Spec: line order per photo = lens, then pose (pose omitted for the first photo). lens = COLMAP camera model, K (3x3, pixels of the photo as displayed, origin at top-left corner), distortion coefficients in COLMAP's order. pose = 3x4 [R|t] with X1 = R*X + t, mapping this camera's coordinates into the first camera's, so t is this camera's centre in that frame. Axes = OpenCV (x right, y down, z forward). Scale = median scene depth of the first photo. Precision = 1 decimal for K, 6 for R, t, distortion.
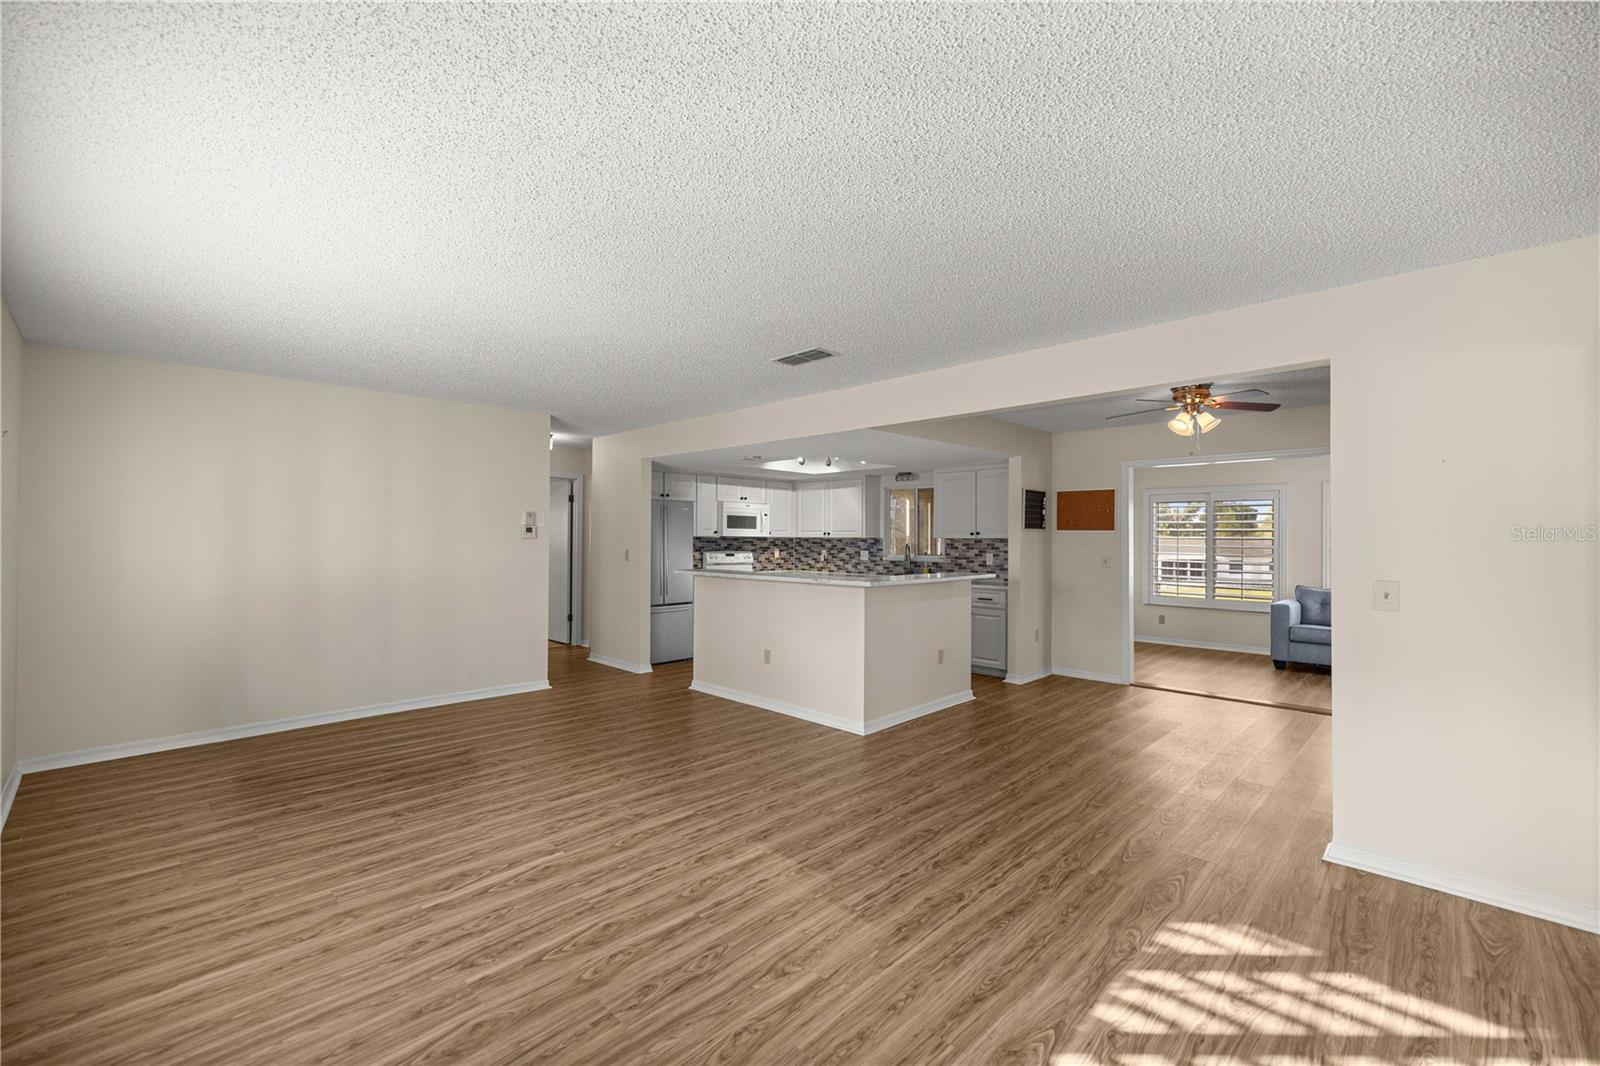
lens RADIAL K [[677.0, 0, 793.8], [0, 677.0, 526.9], [0, 0, 1]] dist [-0.001051, 0.000519]
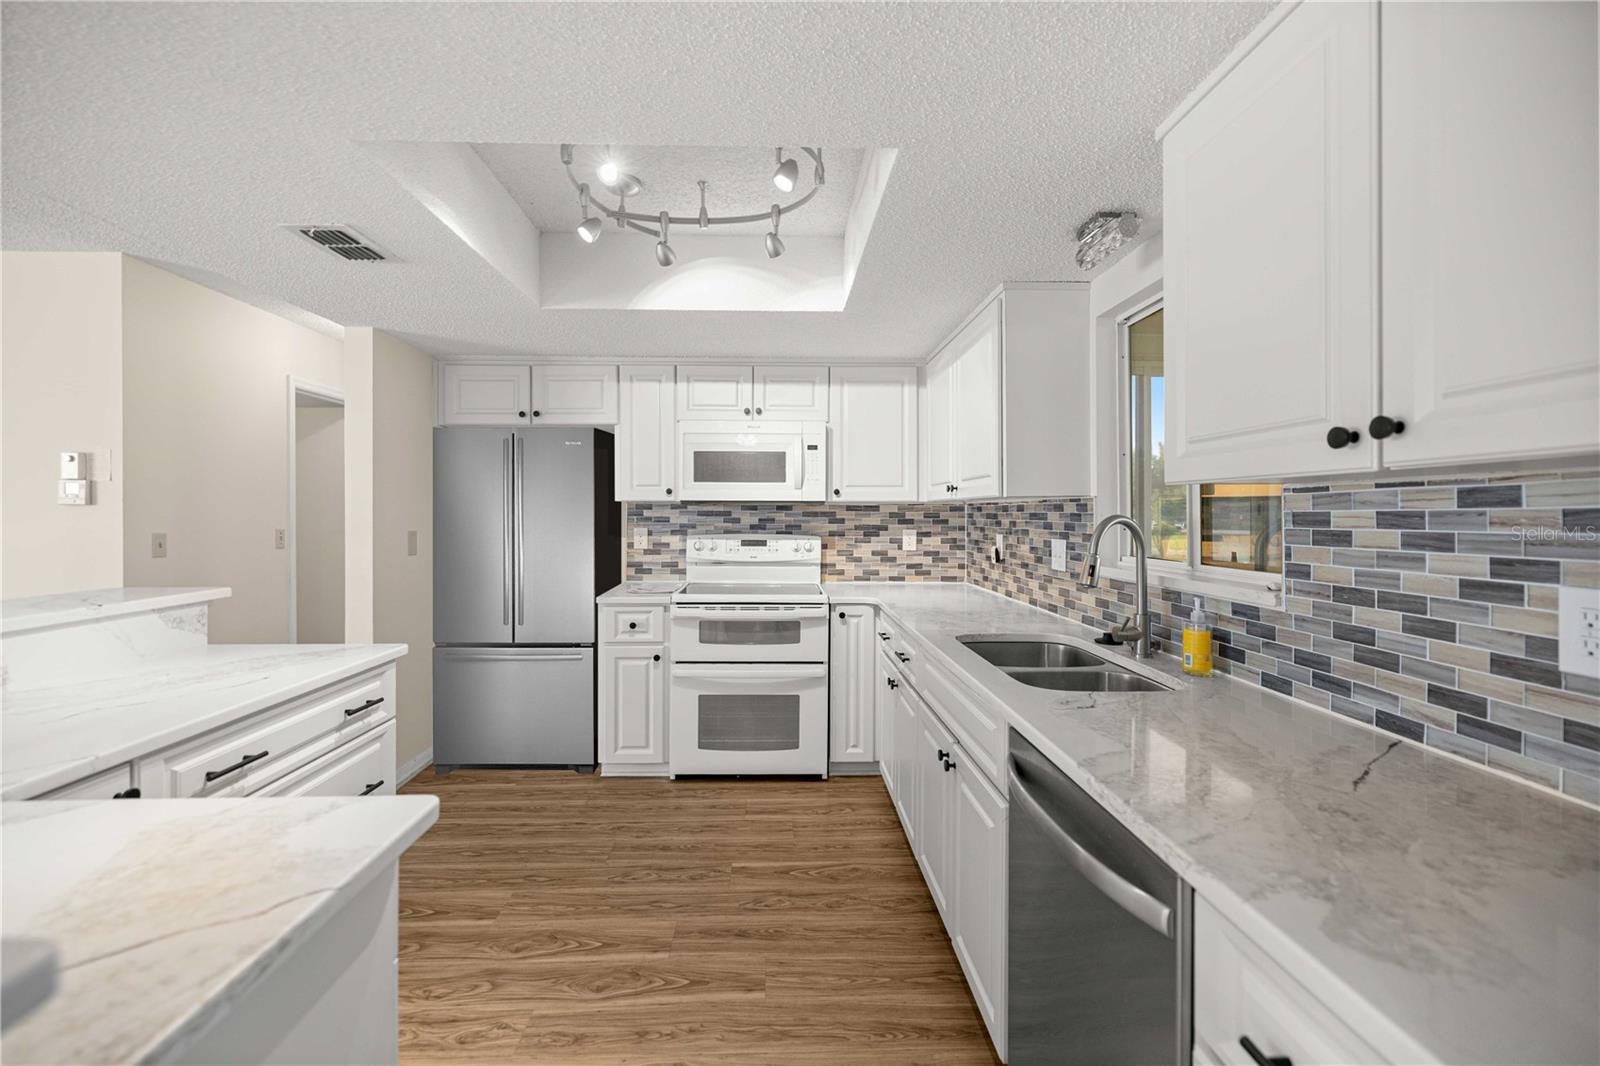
lens RADIAL K [[677.0, 0, 787.8], [0, 677.0, 517.4], [0, 0, 1]] dist [-0.001051, 0.000519]
pose [[0.714989, -0.002557, -0.699131, 0.306609], [0.016197, 0.999785, 0.012908, 0.025201], [0.698948, -0.020553, 0.714877, 0.913637]]
